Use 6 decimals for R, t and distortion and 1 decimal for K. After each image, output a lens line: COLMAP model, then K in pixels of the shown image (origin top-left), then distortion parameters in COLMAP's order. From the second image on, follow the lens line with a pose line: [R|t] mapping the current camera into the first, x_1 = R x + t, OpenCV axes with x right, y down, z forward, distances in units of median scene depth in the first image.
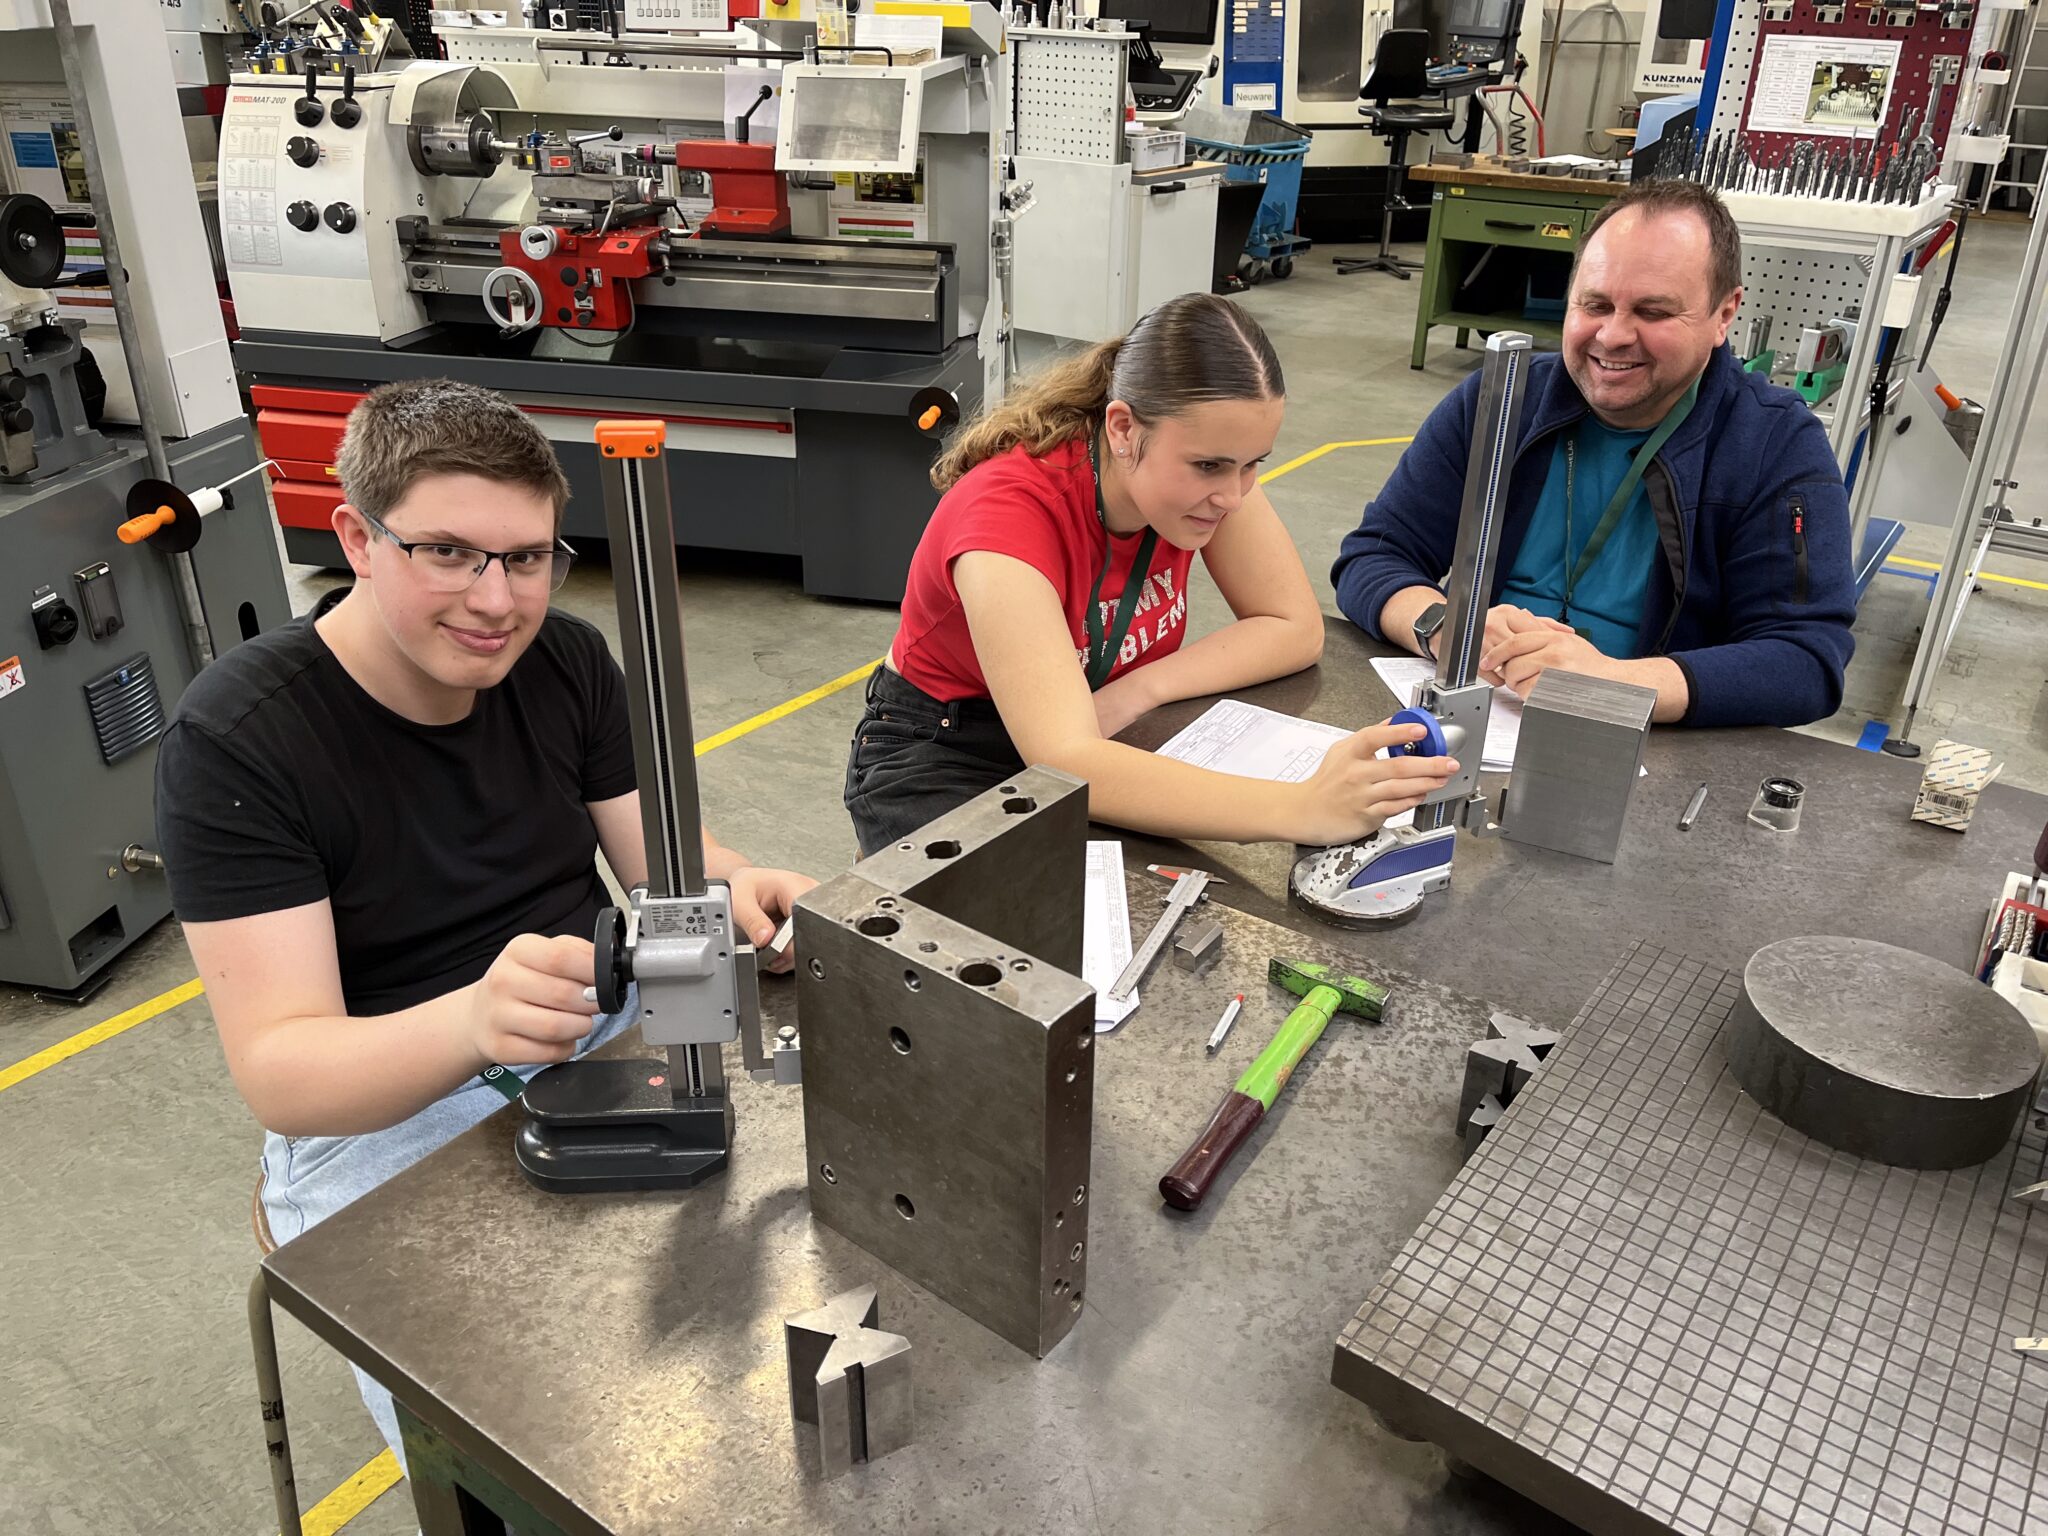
lens RADIAL K [[1579.3, 0, 1032.5], [0, 1579.3, 766.2], [0, 0, 1]] dist [0.064007, -0.070598]
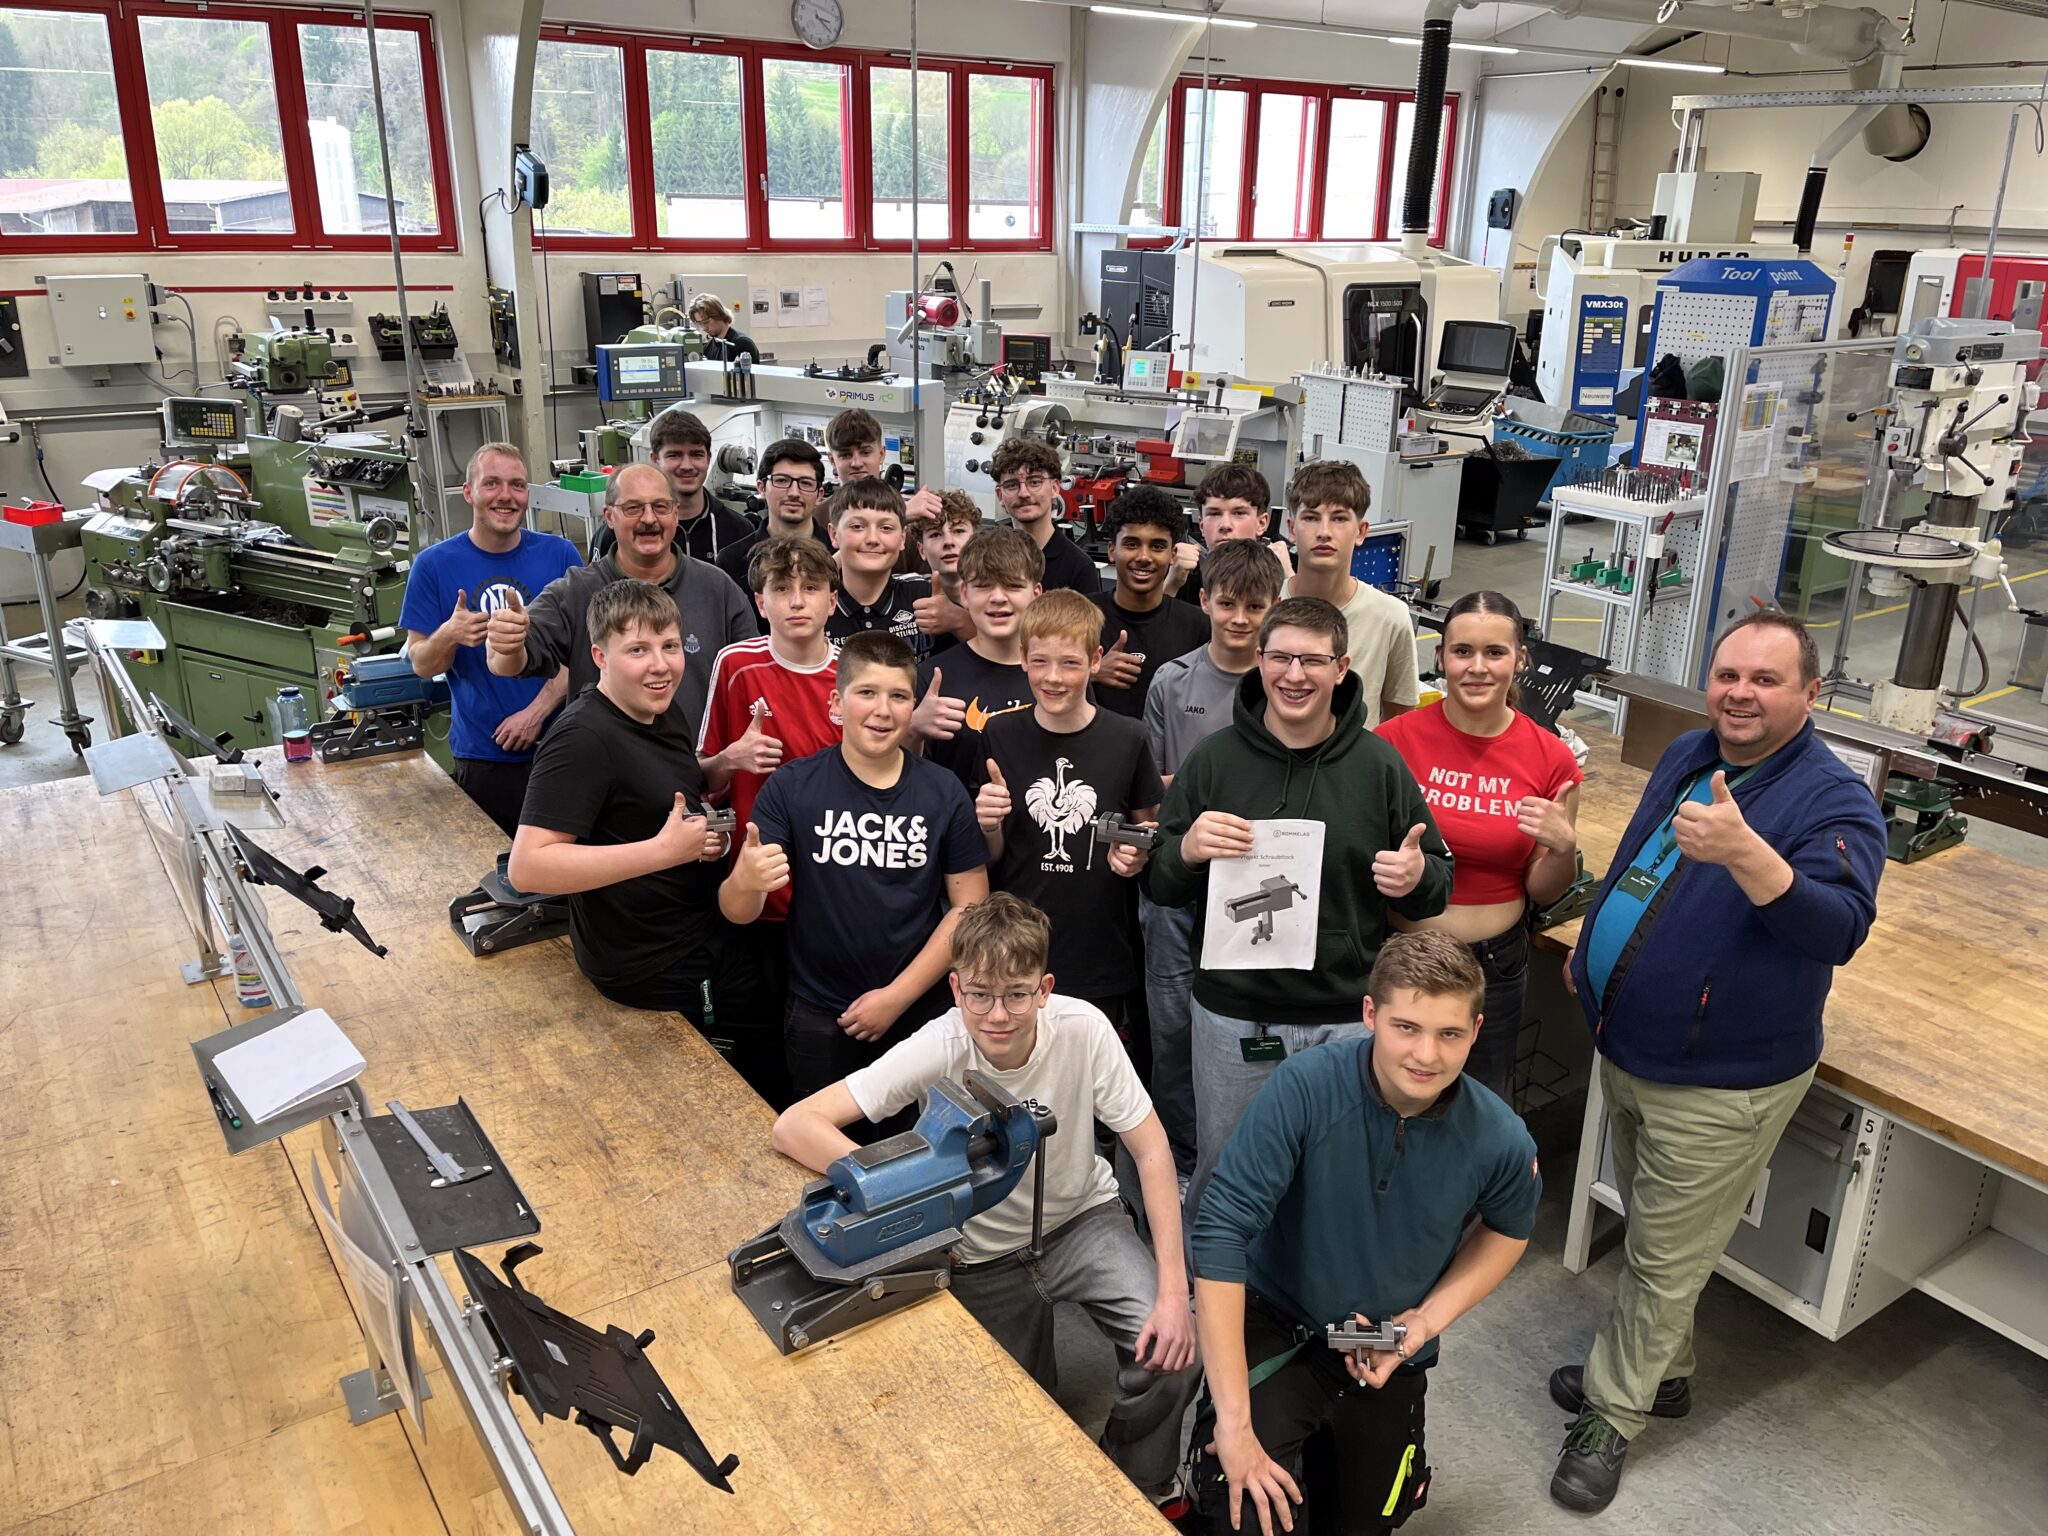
lens RADIAL K [[1579.3, 0, 1031.7], [0, 1579.3, 753.6], [0, 0, 1]] dist [0.064007, -0.070598]
pose [[0.939506, 0.111884, -0.323744, 0.378098], [-0.154969, 0.981727, -0.110438, 0.279090], [0.305472, 0.153928, 0.939677, -0.975583]]
